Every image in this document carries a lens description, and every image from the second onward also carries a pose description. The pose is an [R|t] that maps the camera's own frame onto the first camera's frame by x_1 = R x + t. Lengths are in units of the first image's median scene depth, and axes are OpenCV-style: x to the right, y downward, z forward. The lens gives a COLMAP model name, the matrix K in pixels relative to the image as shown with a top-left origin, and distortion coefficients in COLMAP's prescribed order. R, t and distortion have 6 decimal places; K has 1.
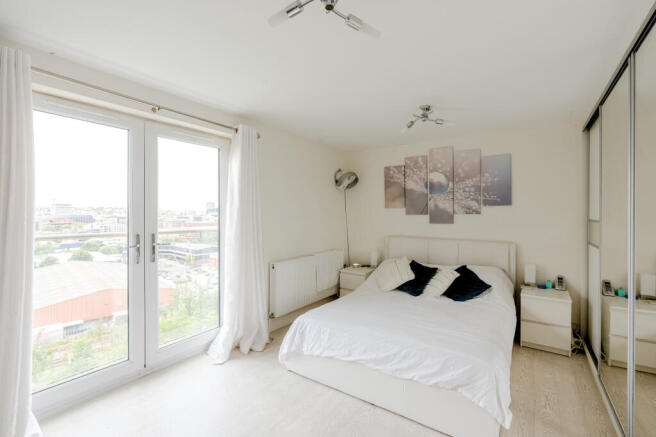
lens RADIAL K [[294.8, 0, 328.0], [0, 294.8, 218.5], [0, 0, 1]] dist [0.001078, 0.000496]
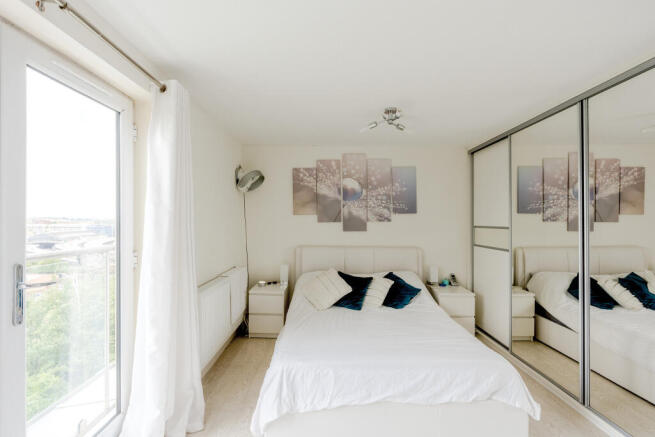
lens RADIAL K [[317.4, 0, 327.5], [0, 317.4, 218.5], [0, 0, 1]] dist [0.000400, -0.000006]
pose [[0.836928, 0.004298, 0.547296, -0.259986], [0.008209, 0.999758, -0.020404, -0.004004], [-0.547251, 0.021570, 0.836690, 0.165708]]
